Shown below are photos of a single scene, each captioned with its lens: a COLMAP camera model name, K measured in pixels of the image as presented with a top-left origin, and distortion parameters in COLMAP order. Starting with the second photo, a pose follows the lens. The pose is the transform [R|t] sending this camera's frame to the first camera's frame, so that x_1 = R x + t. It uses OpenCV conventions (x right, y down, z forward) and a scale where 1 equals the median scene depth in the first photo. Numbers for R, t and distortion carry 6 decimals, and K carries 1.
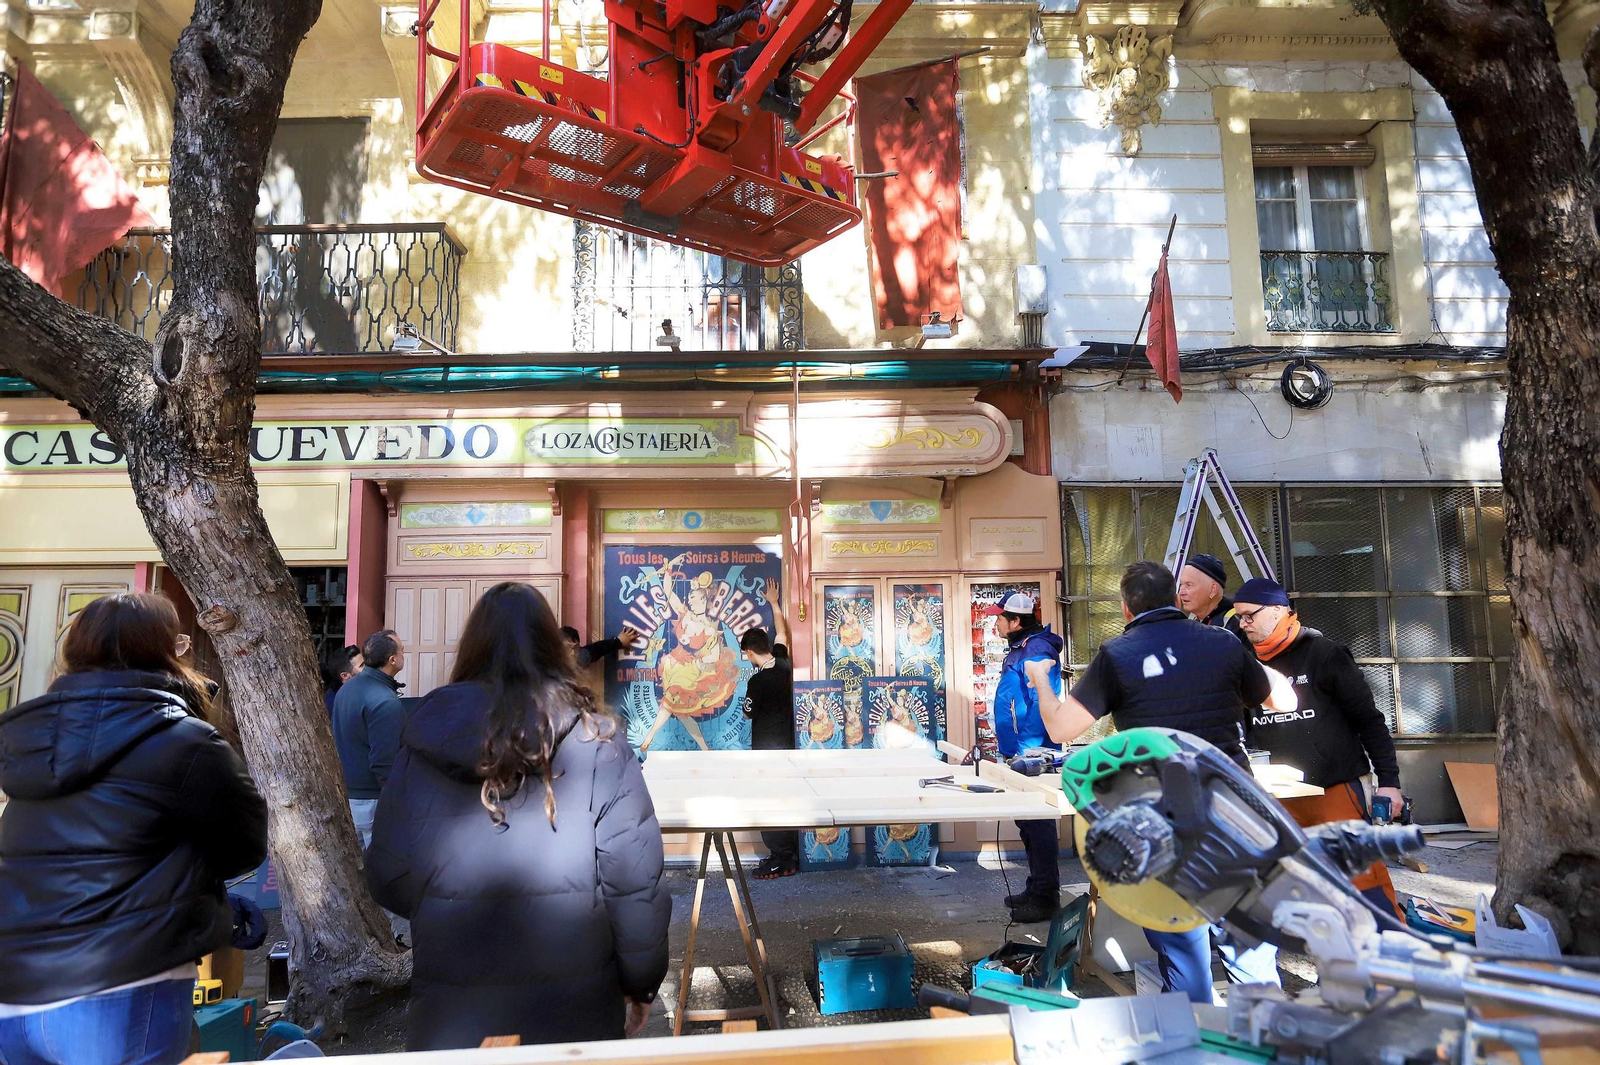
lens RADIAL K [[931.2, 0, 790.1], [0, 931.2, 541.2], [0, 0, 1]] dist [-0.044867, 0.019350]
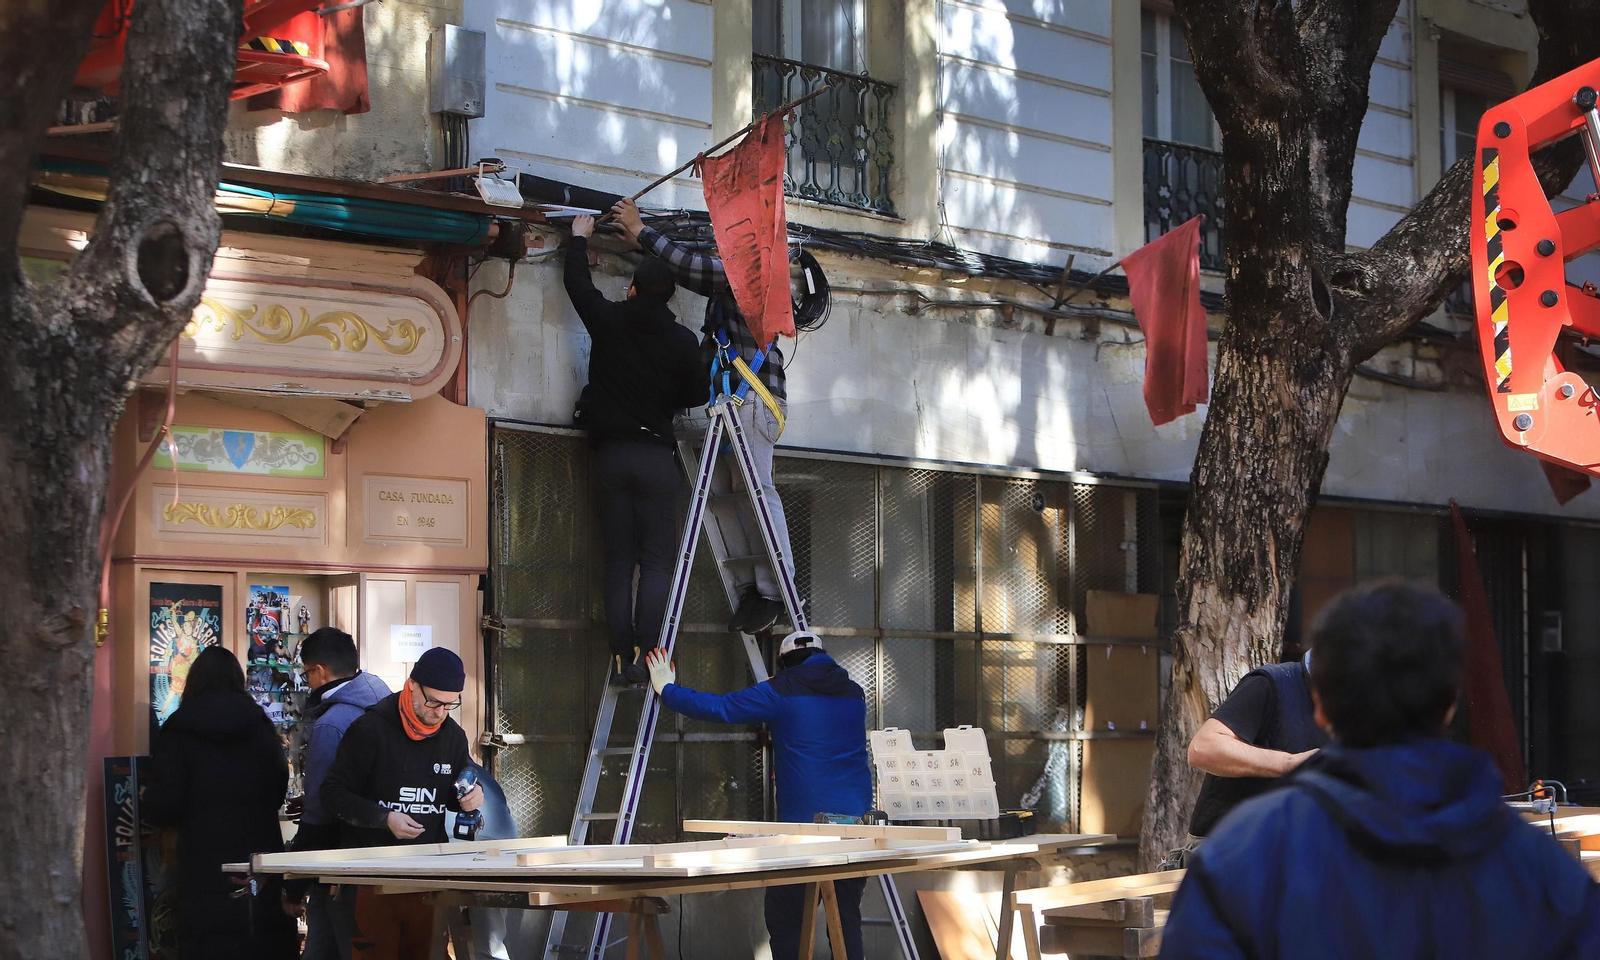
lens RADIAL K [[3595.4, 0, 797.6], [0, 3595.4, 479.8], [0, 0, 1]] dist [-0.354172, 0.000000]
pose [[0.686366, 0.060951, 0.724697, -1.220403], [-0.082253, 0.996594, -0.005916, -0.030570], [-0.722590, -0.055548, 0.689042, -0.688459]]
